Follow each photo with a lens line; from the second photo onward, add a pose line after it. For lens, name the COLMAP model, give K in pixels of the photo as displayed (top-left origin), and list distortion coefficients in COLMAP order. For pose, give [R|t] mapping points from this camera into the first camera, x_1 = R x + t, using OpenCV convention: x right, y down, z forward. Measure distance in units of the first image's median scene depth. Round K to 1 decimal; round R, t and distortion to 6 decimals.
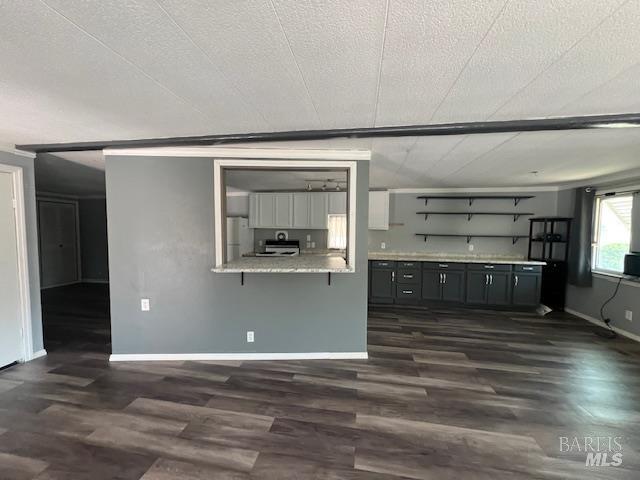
lens RADIAL K [[258.0, 0, 319.4], [0, 258.0, 239.6], [0, 0, 1]] dist [-0.002418, 0.000592]
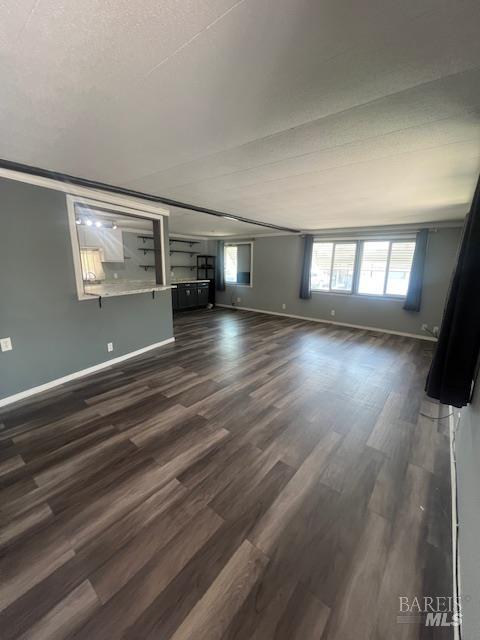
lens RADIAL K [[258.0, 0, 240.3], [0, 258.0, 323.7], [0, 0, 1]] dist [-0.002418, 0.000592]
pose [[0.481580, -0.201763, 0.852861, -0.652611], [0.033470, 0.976663, 0.212152, 0.006622], [-0.875763, -0.073623, 0.477095, -0.110463]]
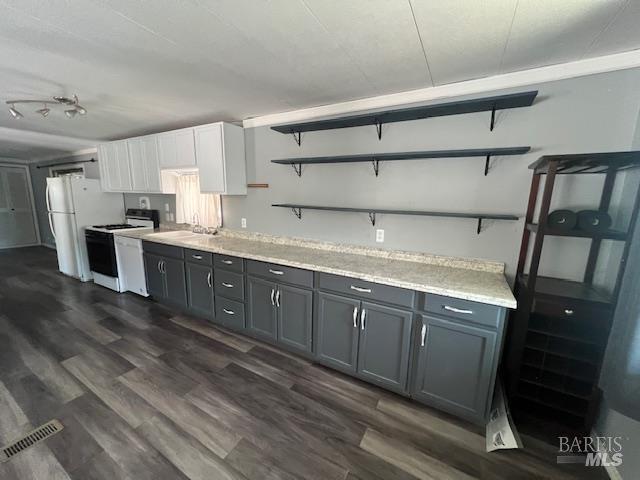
lens RADIAL K [[258.0, 0, 319.1], [0, 258.0, 243.5], [0, 0, 1]] dist [-0.002418, 0.000592]
pose [[0.936209, 0.070058, -0.344389, 0.740787], [-0.023067, 0.990066, 0.138699, -0.019179], [0.350685, -0.121907, 0.928525, 0.622514]]
